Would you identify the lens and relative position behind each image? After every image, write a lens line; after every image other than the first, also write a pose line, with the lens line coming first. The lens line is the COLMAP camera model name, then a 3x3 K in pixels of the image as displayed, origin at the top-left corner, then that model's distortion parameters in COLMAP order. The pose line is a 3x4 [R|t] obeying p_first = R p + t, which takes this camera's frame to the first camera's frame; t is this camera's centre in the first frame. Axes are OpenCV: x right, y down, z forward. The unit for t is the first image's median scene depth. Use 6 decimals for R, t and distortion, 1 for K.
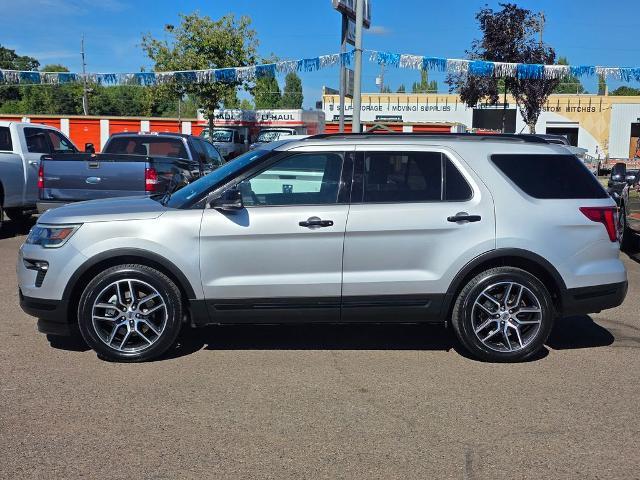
lens RADIAL K [[864.9, 0, 320.0], [0, 864.9, 240.0], [0, 0, 1]] dist [0.183924, -0.531847]
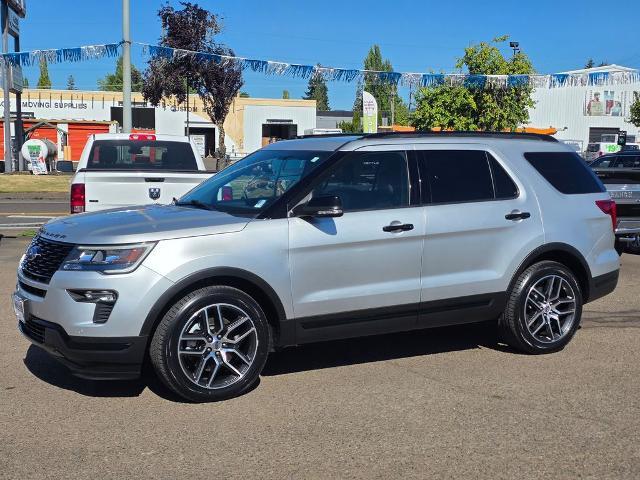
lens RADIAL K [[864.9, 0, 320.0], [0, 864.9, 240.0], [0, 0, 1]] dist [0.183924, -0.531847]
pose [[0.897603, -0.054084, 0.437475, -0.480703], [0.053640, 0.998471, 0.013380, -0.022255], [-0.437530, 0.011456, 0.899131, 0.185739]]
